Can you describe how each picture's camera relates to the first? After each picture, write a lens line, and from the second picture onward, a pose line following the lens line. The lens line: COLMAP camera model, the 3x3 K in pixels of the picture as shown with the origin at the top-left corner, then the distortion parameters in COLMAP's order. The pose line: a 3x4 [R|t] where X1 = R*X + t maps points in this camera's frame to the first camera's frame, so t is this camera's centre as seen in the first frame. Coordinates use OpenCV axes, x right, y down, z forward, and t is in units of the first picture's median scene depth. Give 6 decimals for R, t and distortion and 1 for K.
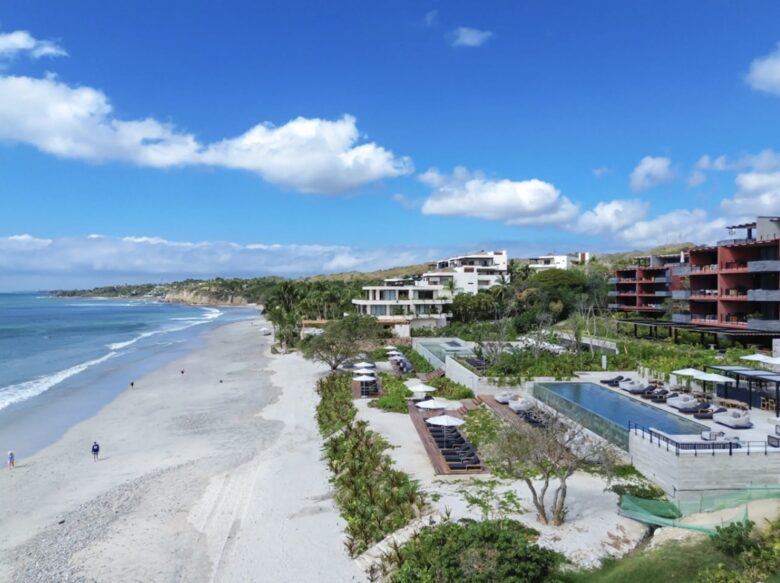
lens RADIAL K [[561.4, 0, 390.3], [0, 561.4, 290.5], [0, 0, 1]] dist [0.046456, -0.018841]
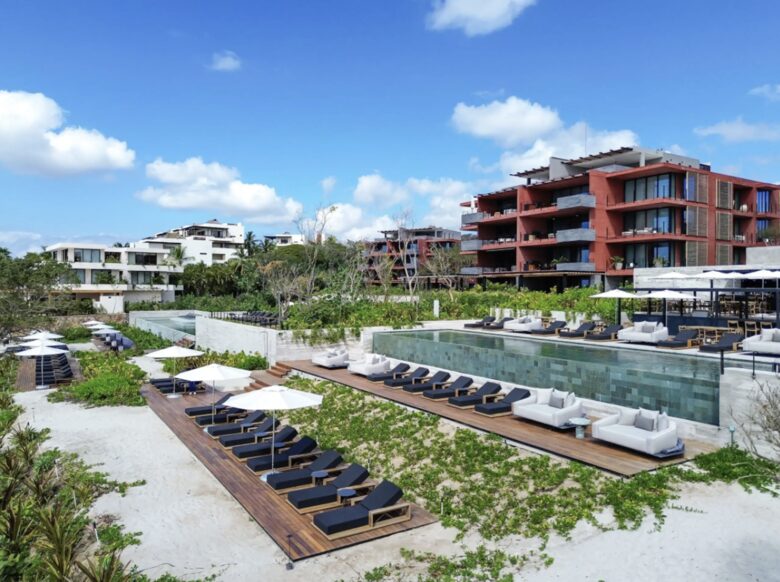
lens RADIAL K [[561.4, 0, 392.5], [0, 561.4, 292.6], [0, 0, 1]] dist [0.046456, -0.018841]
pose [[0.881127, -0.002969, 0.472871, -0.005084], [-0.002235, 0.999943, 0.010442, 0.049523], [-0.472875, -0.010258, 0.881070, 0.199555]]
